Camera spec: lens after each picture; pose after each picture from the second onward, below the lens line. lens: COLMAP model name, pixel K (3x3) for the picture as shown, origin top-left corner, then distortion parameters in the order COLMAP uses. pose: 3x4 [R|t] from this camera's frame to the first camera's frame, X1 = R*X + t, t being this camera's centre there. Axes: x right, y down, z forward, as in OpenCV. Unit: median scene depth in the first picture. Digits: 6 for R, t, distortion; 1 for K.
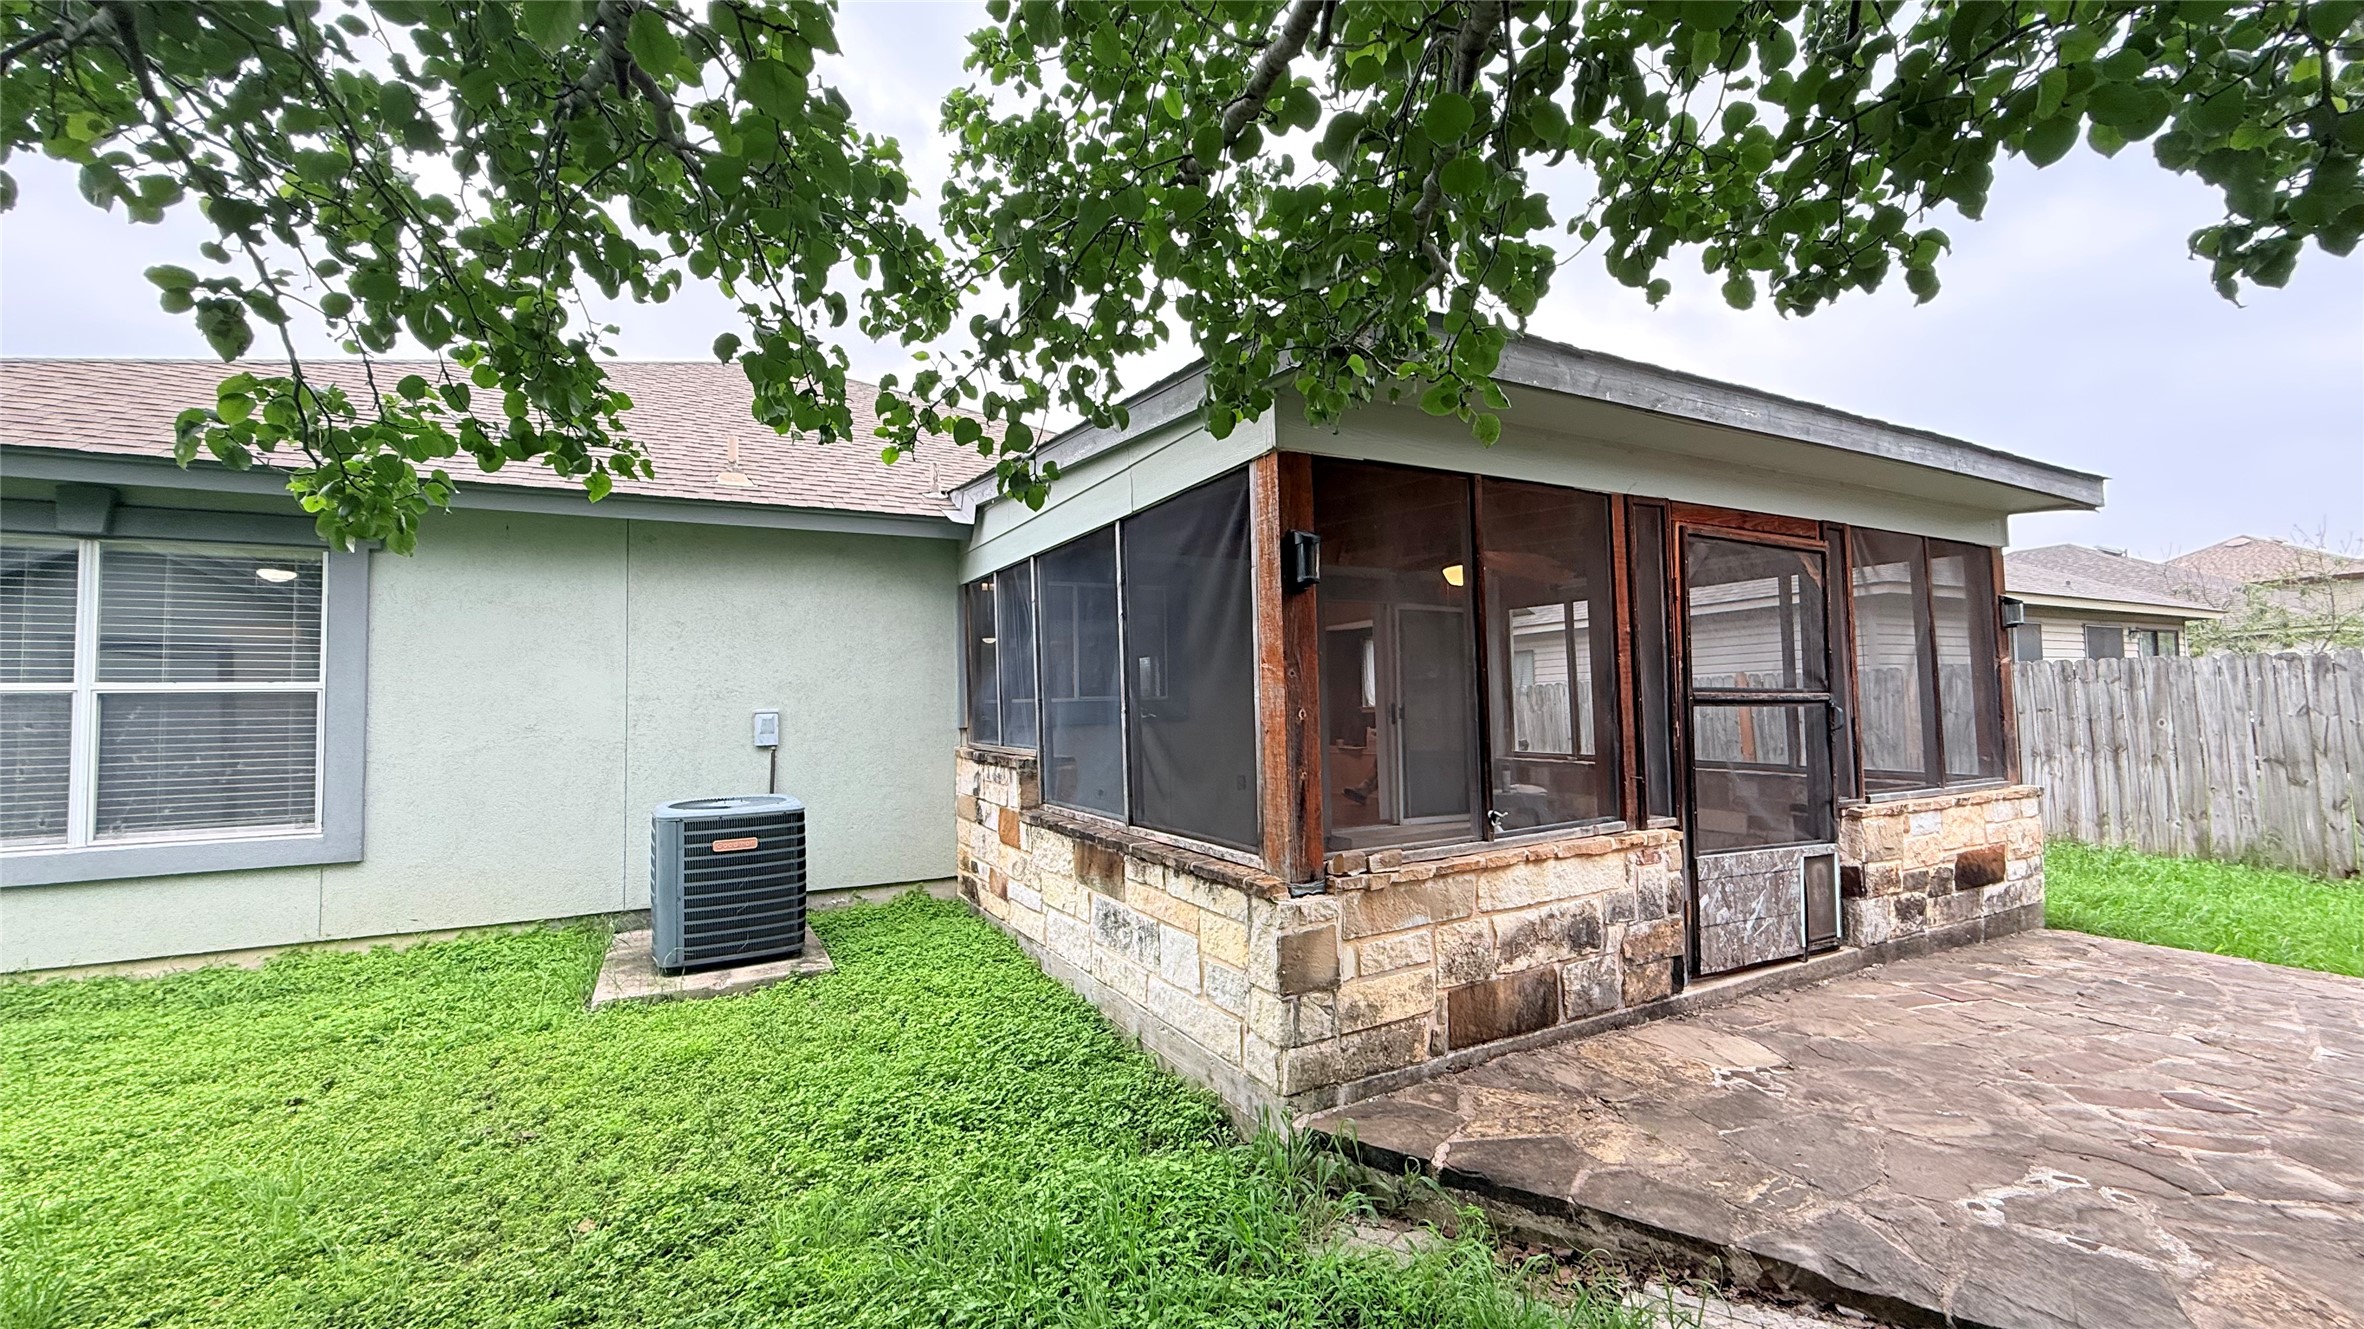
lens RADIAL K [[951.1, 0, 1185.2], [0, 951.1, 658.9], [0, 0, 1]] dist [0.002103, 0.000533]
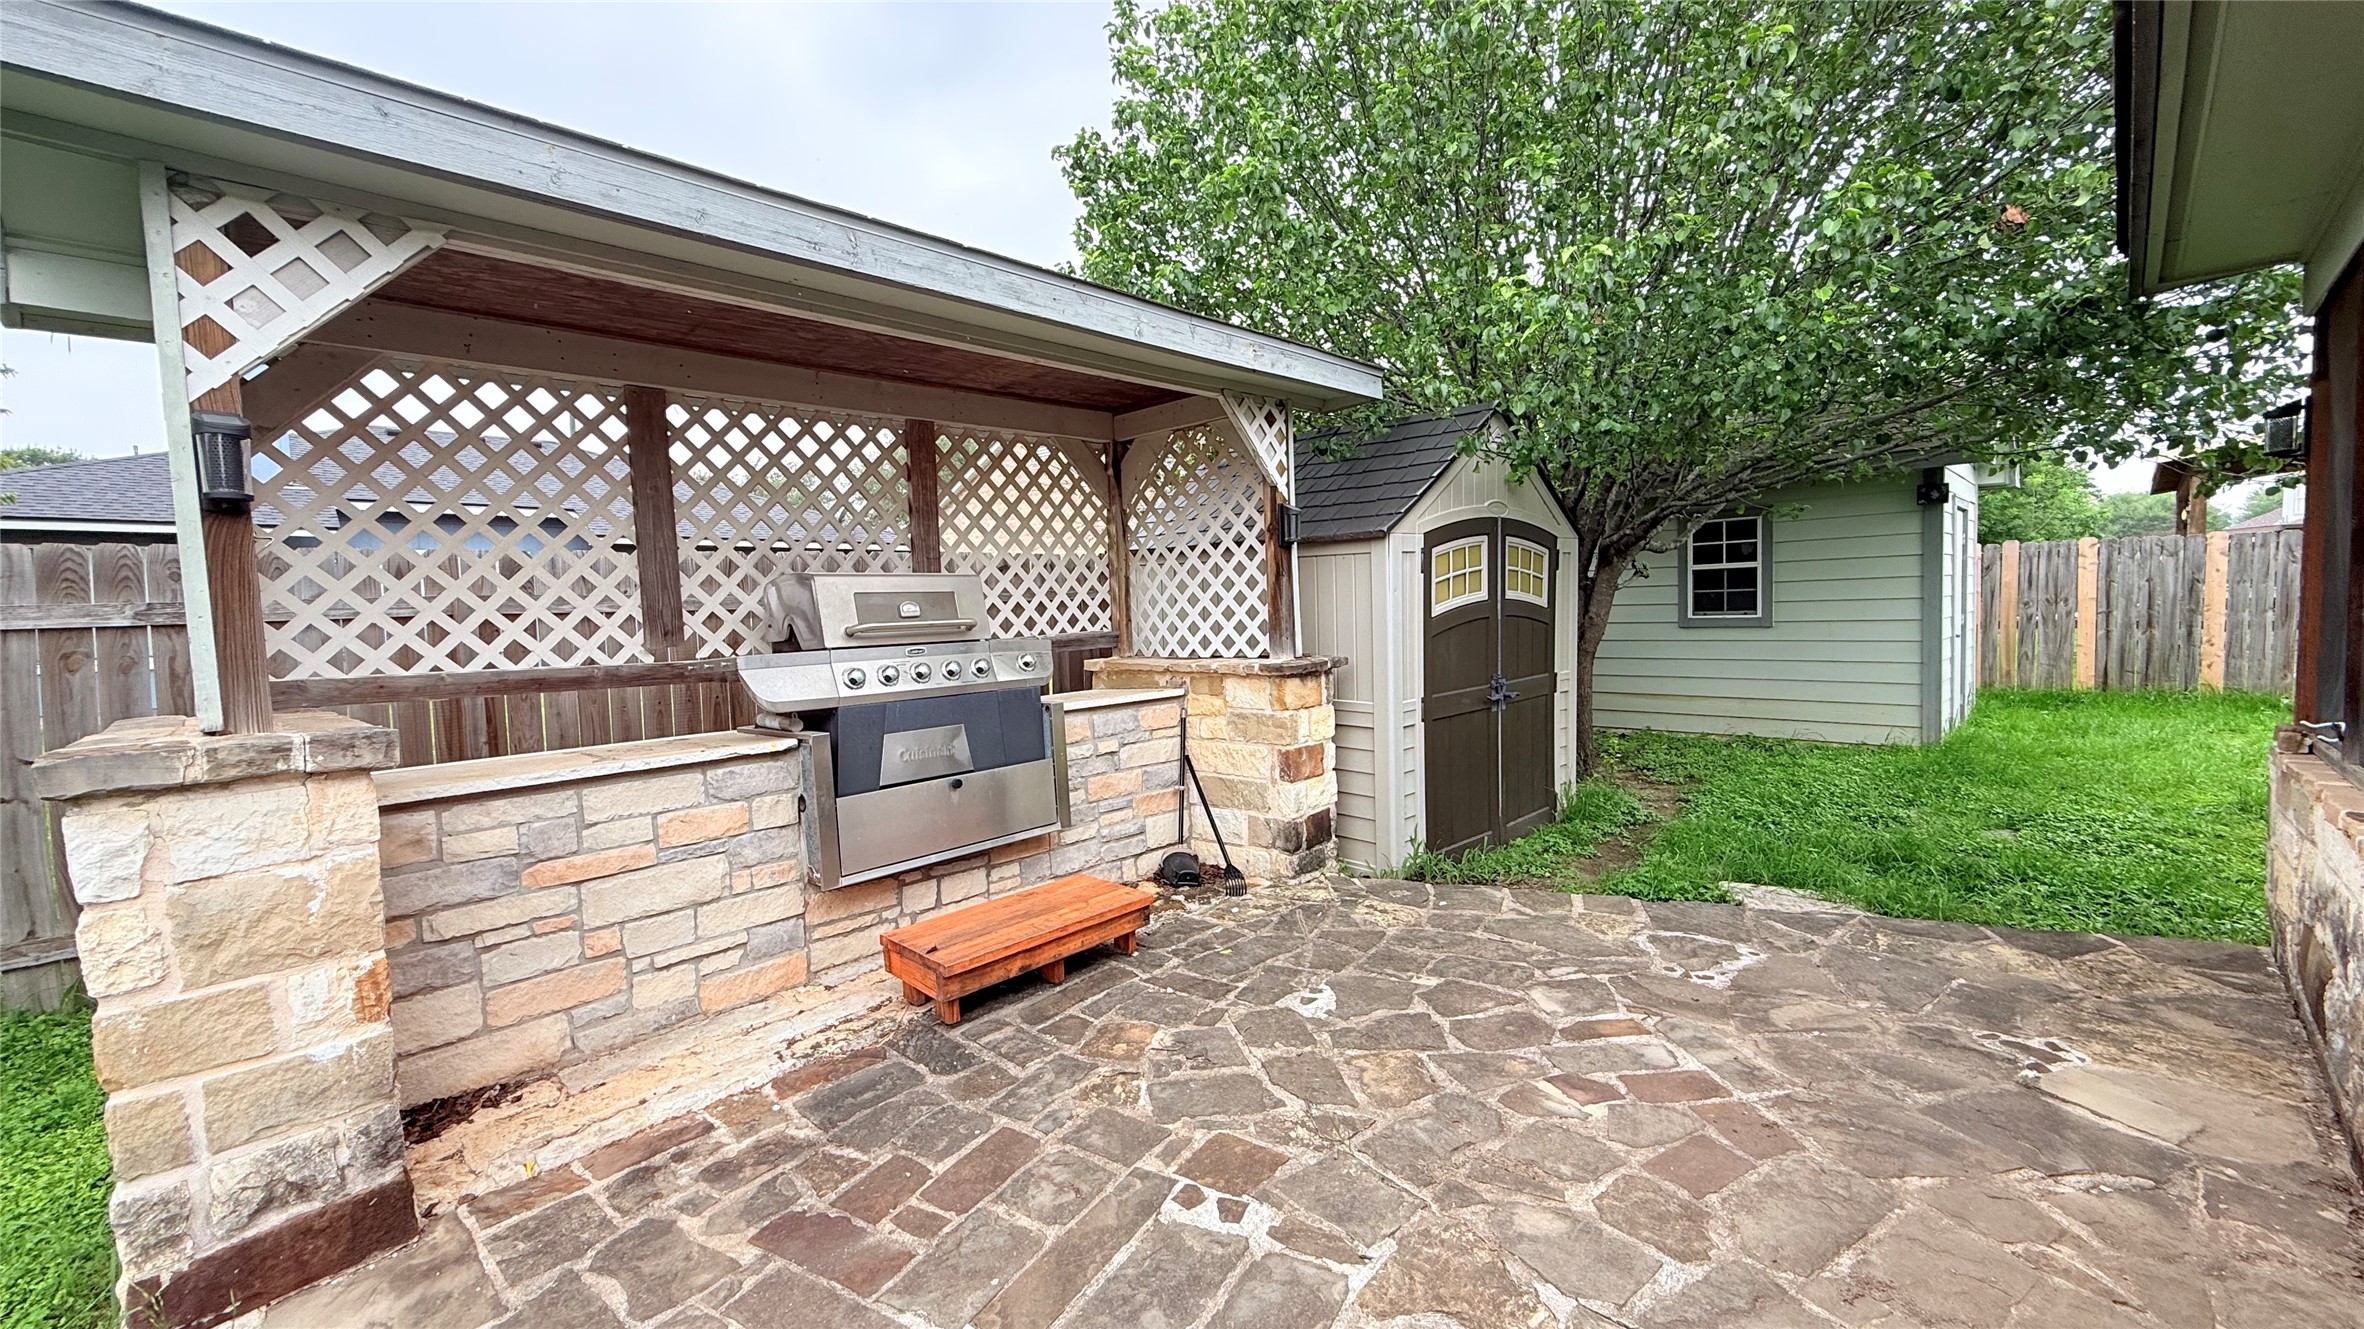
lens RADIAL K [[951.1, 0, 1175.2], [0, 951.1, 657.4], [0, 0, 1]] dist [0.002103, 0.000533]
pose [[-0.960797, 0.063893, -0.269791, 1.666209], [0.063168, 0.997938, 0.011380, 0.049750], [0.269962, -0.006108, -0.962852, 1.766712]]
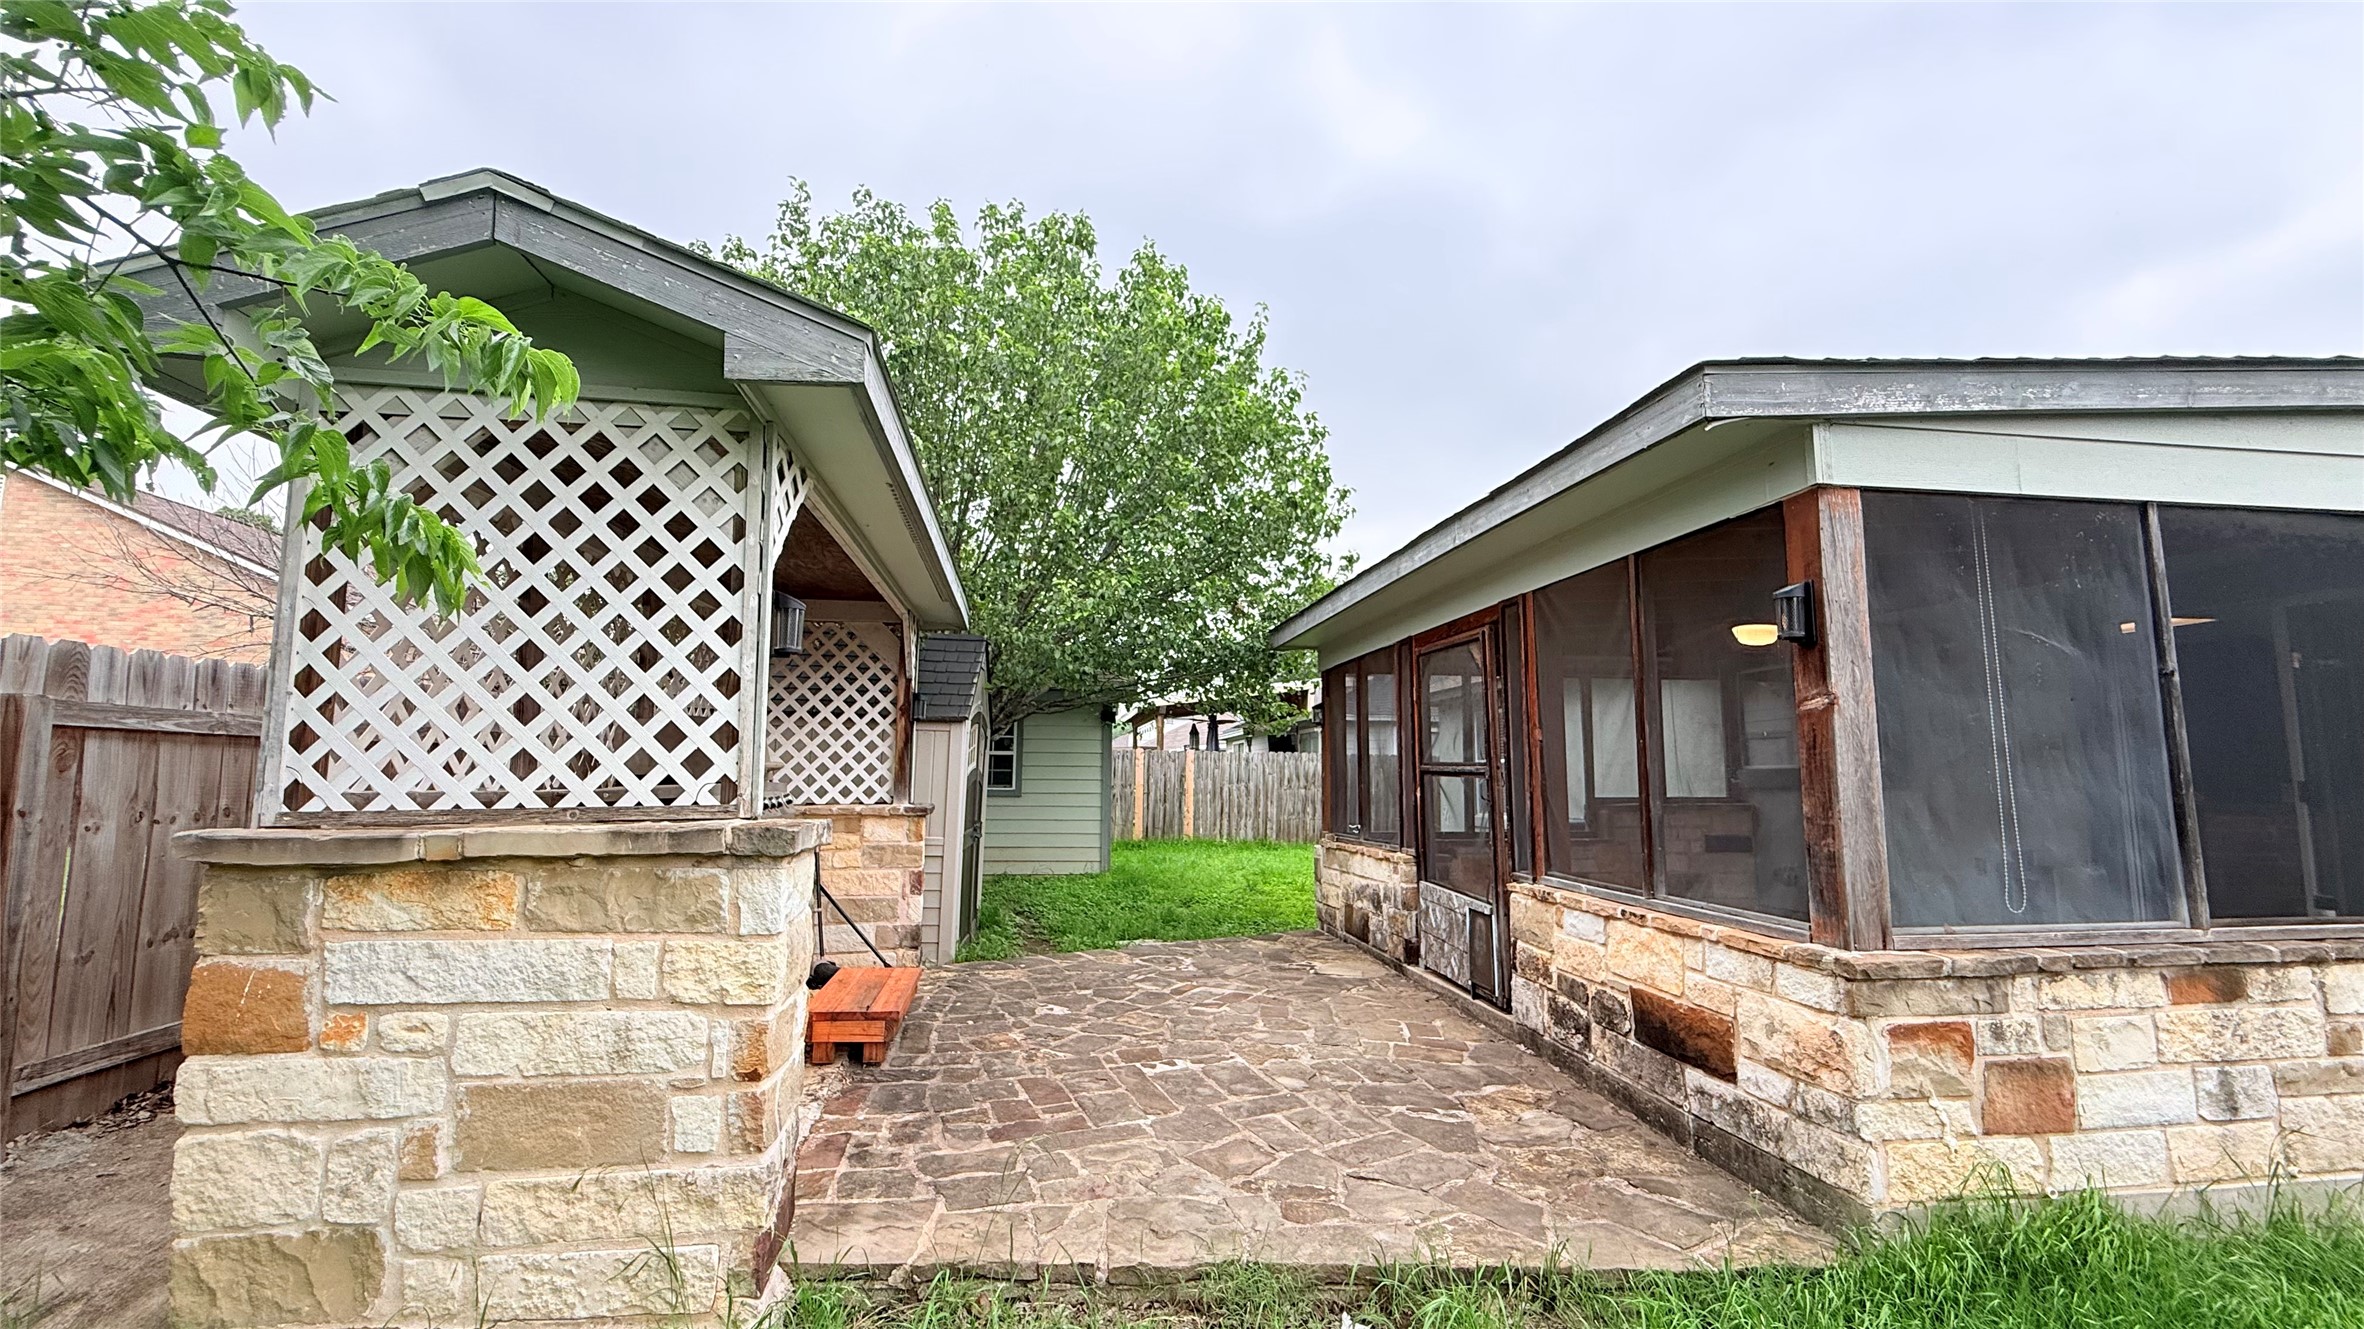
lens RADIAL K [[951.1, 0, 1185.9], [0, 951.1, 665.2], [0, 0, 1]] dist [0.002103, 0.000533]
pose [[-0.346343, -0.093038, -0.933483, 2.832269], [0.047144, 0.992086, -0.116371, 0.049303], [0.936922, -0.084313, -0.339216, 1.644708]]
